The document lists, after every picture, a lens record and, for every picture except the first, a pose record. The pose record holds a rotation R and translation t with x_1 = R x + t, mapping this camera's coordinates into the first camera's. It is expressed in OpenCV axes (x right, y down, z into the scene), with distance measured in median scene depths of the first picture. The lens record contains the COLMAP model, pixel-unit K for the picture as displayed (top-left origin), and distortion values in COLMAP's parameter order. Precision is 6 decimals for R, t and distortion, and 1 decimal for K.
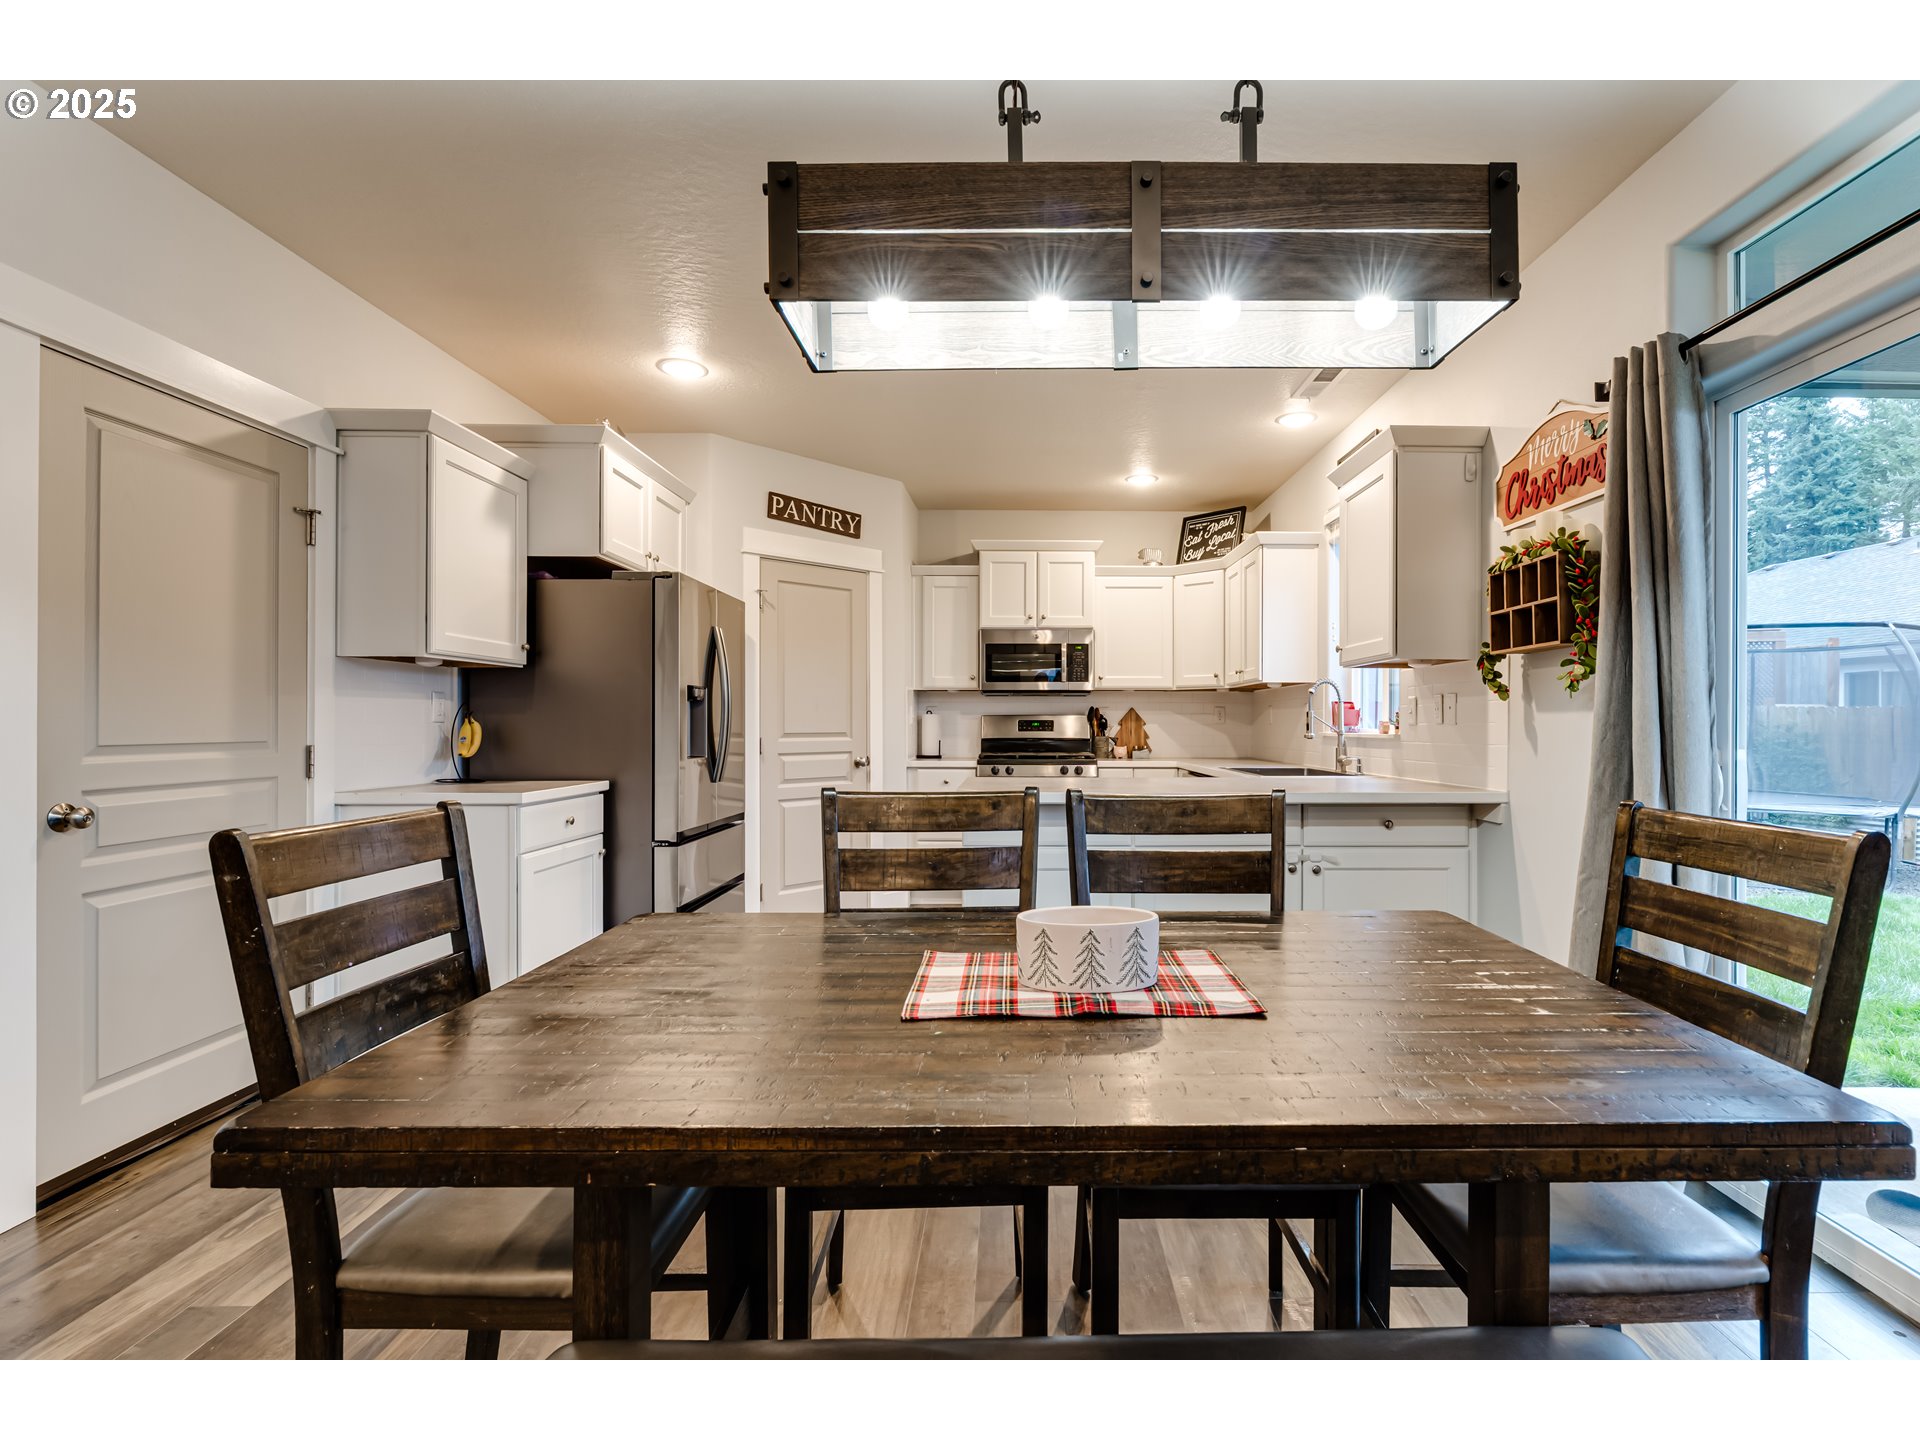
lens RADIAL K [[892.8, 0, 1032.7], [0, 892.8, 741.4], [0, 0, 1]] dist [0.000697, -0.000113]
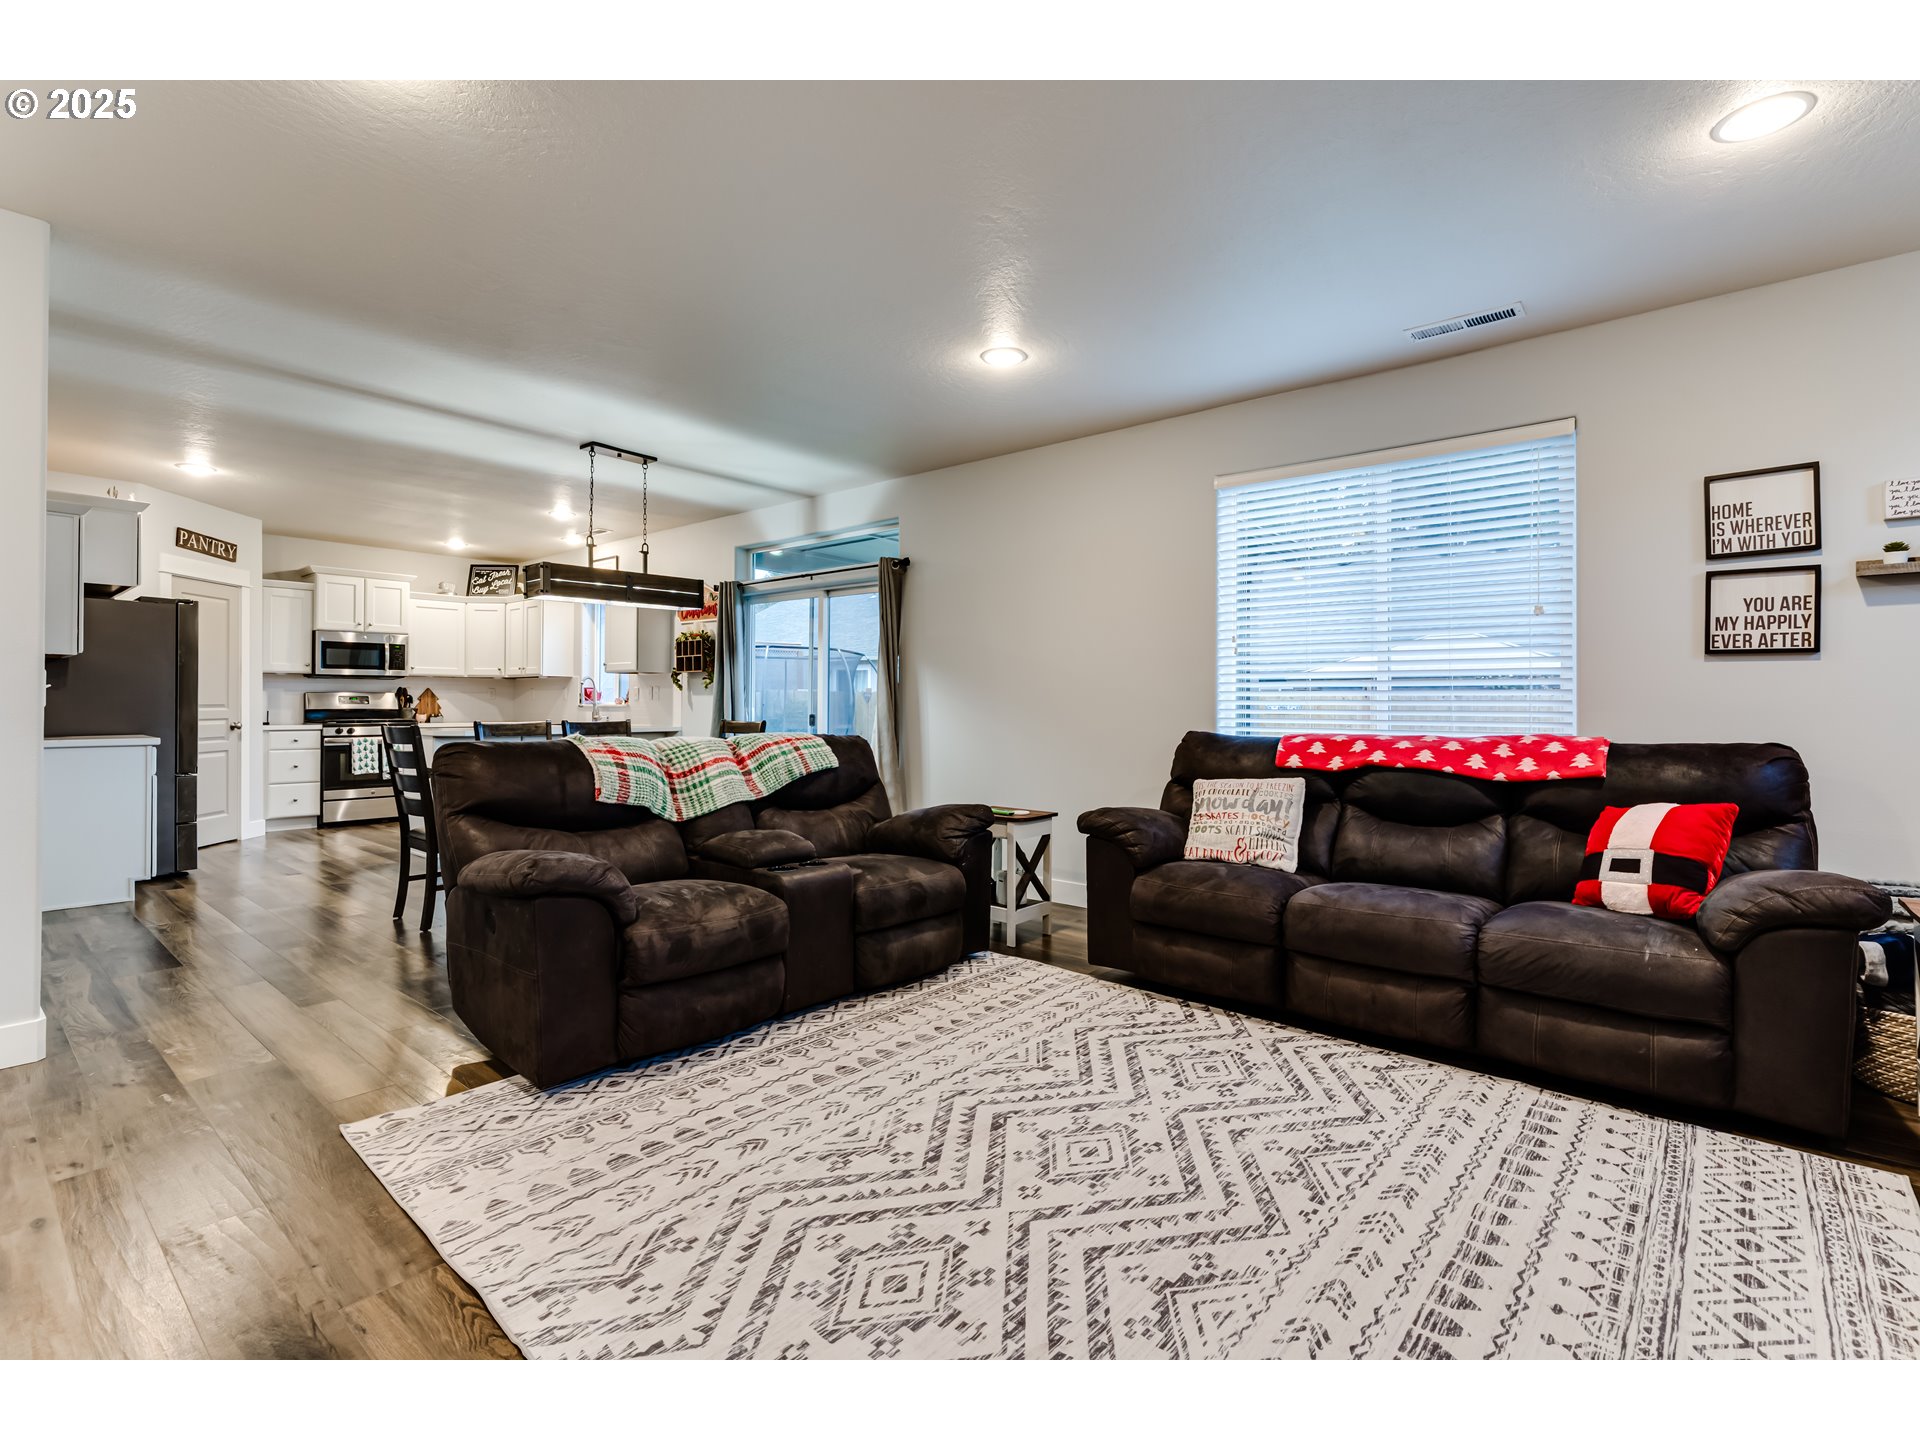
lens RADIAL K [[892.8, 0, 959.8], [0, 892.8, 708.1], [0, 0, 1]] dist [0.000697, -0.000113]
pose [[0.662722, -0.002267, 0.748862, -0.483066], [0.011458, 0.999909, -0.007114, 0.017855], [-0.748778, 0.013295, 0.662687, -0.726983]]
